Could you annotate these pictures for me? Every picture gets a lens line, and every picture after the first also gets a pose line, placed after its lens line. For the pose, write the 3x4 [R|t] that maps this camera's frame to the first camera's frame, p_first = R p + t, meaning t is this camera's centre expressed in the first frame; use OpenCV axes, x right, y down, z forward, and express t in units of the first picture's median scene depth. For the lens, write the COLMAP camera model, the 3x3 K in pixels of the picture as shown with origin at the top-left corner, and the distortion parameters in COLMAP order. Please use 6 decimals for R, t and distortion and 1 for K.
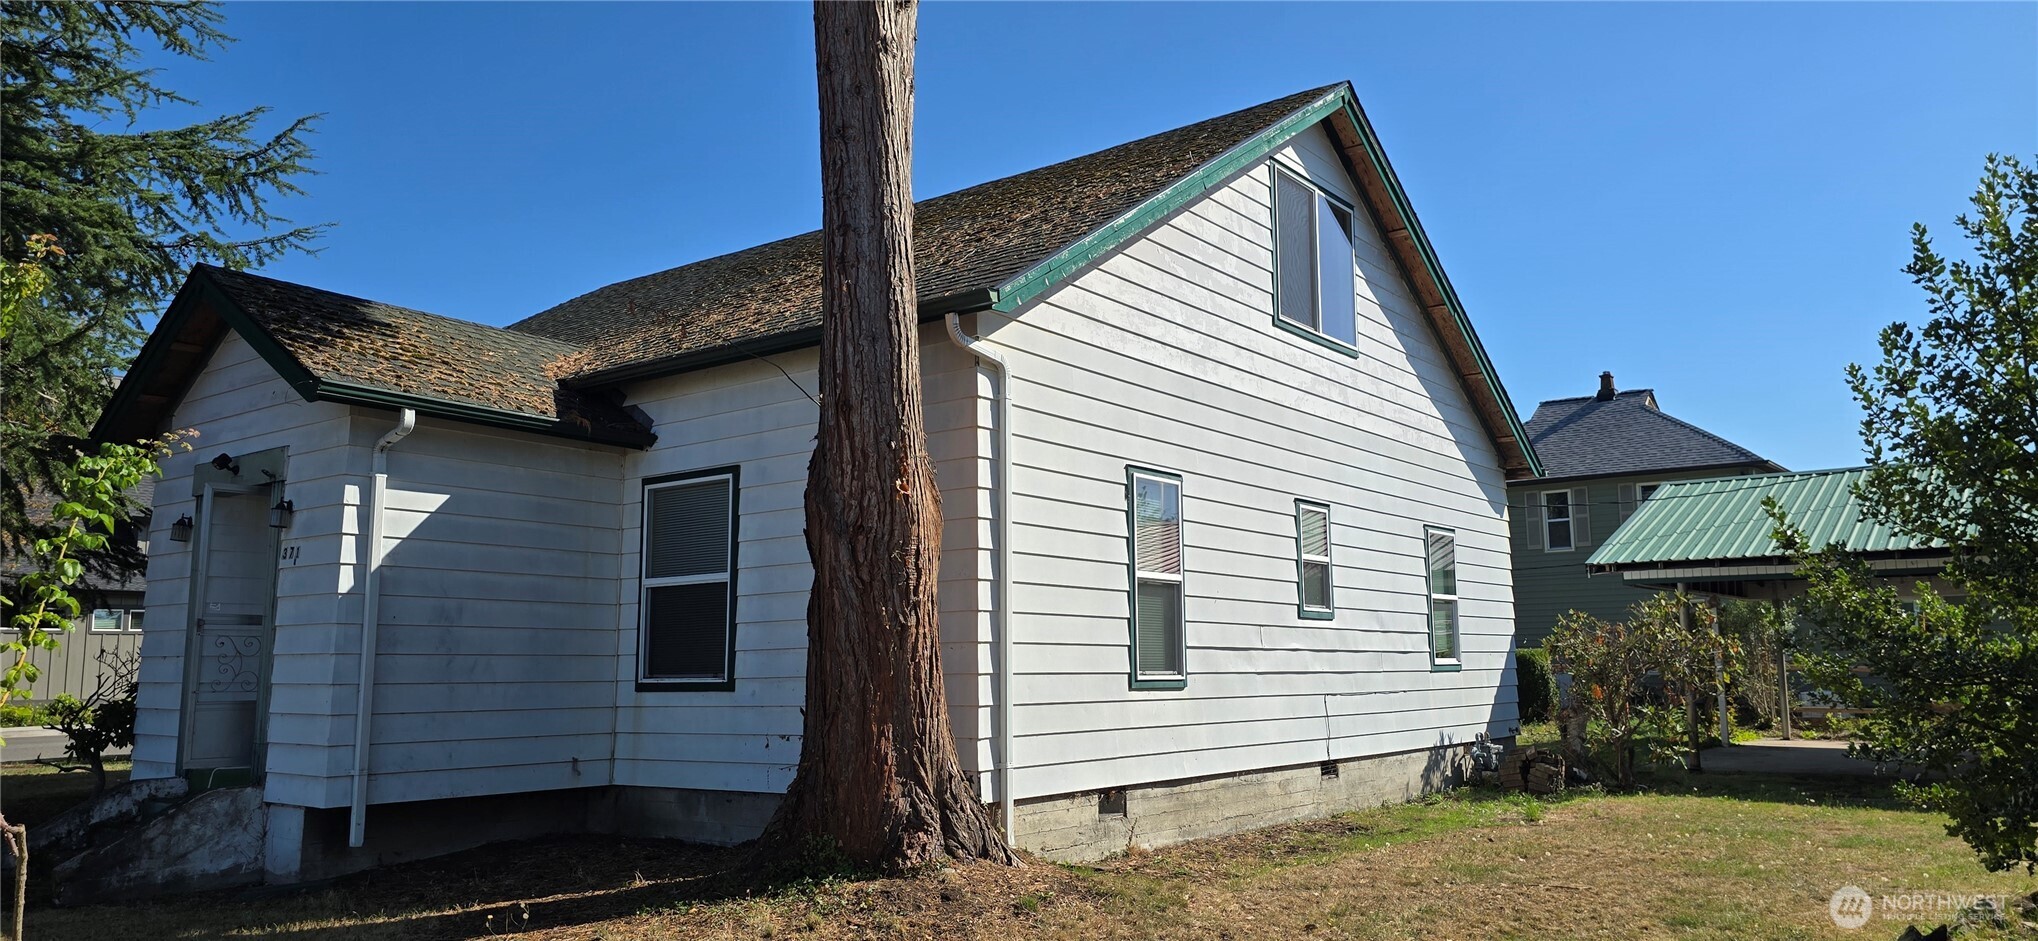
lens RADIAL K [[1339.1, 0, 1019.0], [0, 1339.1, 470.5], [0, 0, 1]] dist [0.060126, -0.059977]
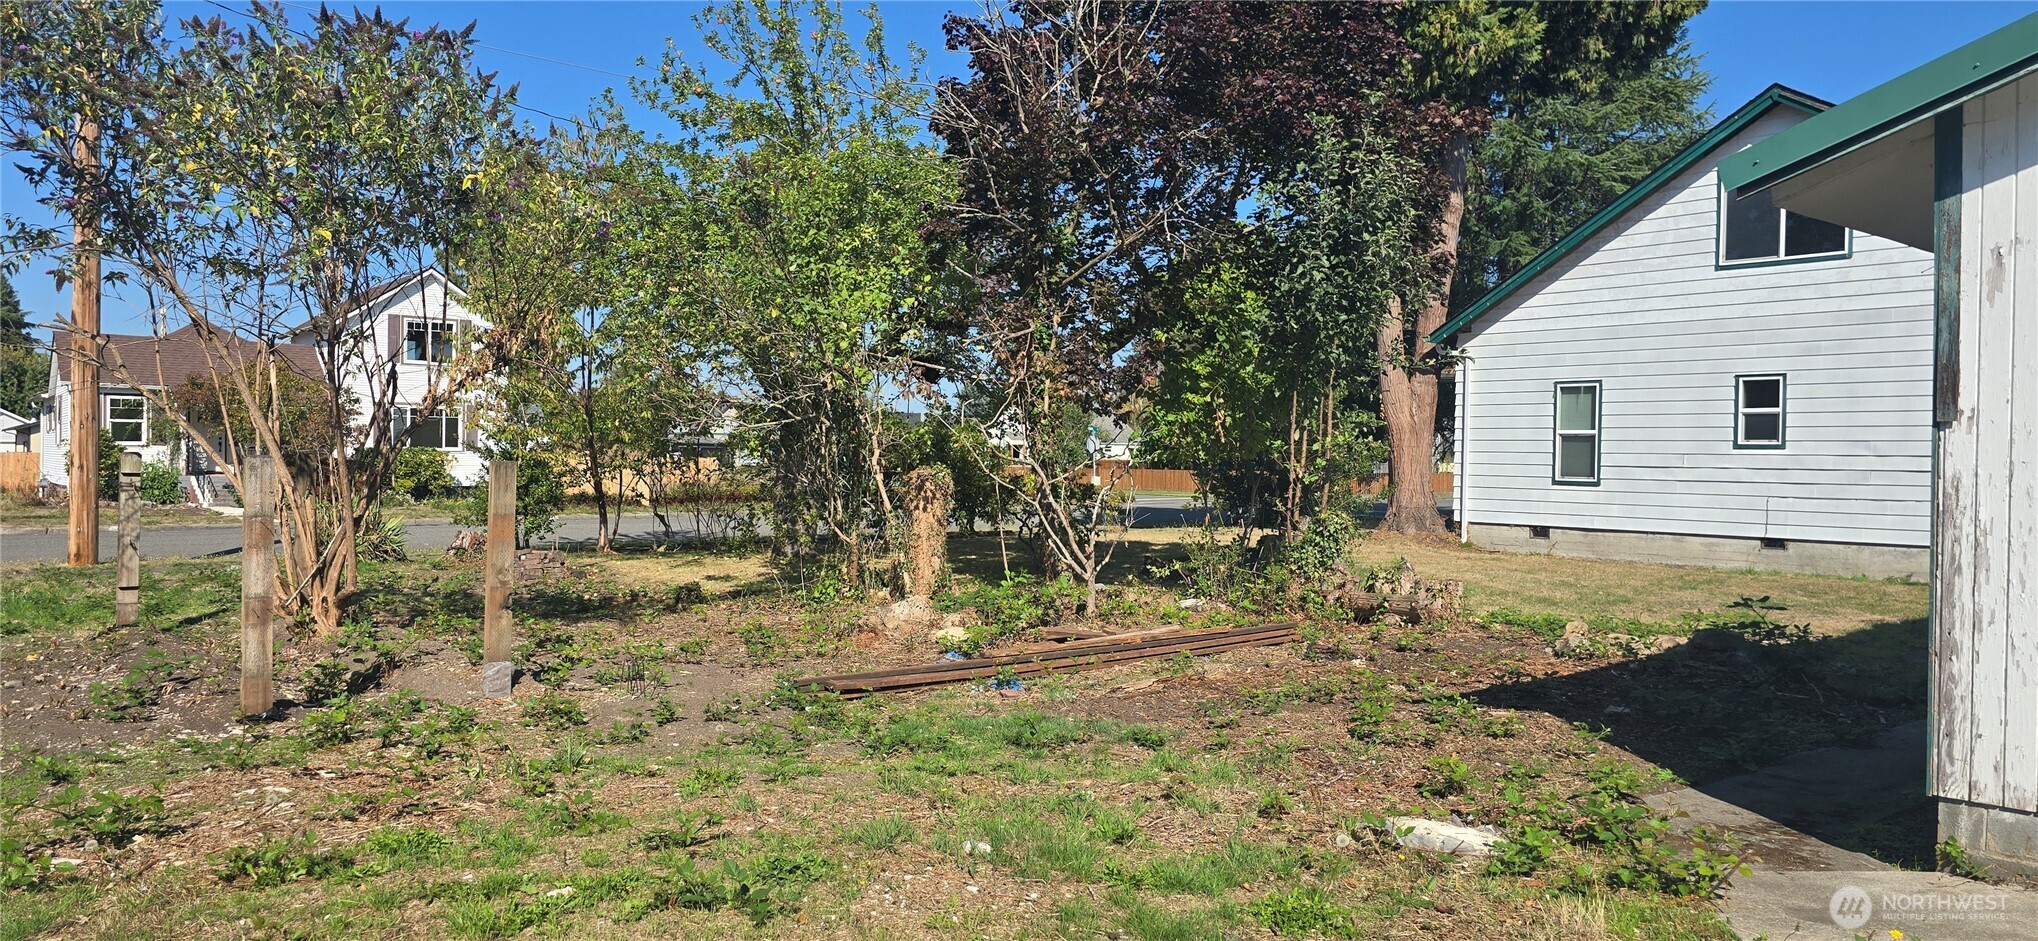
lens RADIAL K [[1339.1, 0, 1019.0], [0, 1339.1, 470.5], [0, 0, 1]] dist [0.060126, -0.059977]
pose [[-0.188748, -0.000105, -0.982026, 2.318825], [0.116513, 0.992934, -0.022500, 0.084067], [0.975089, -0.118666, -0.187402, 0.536536]]
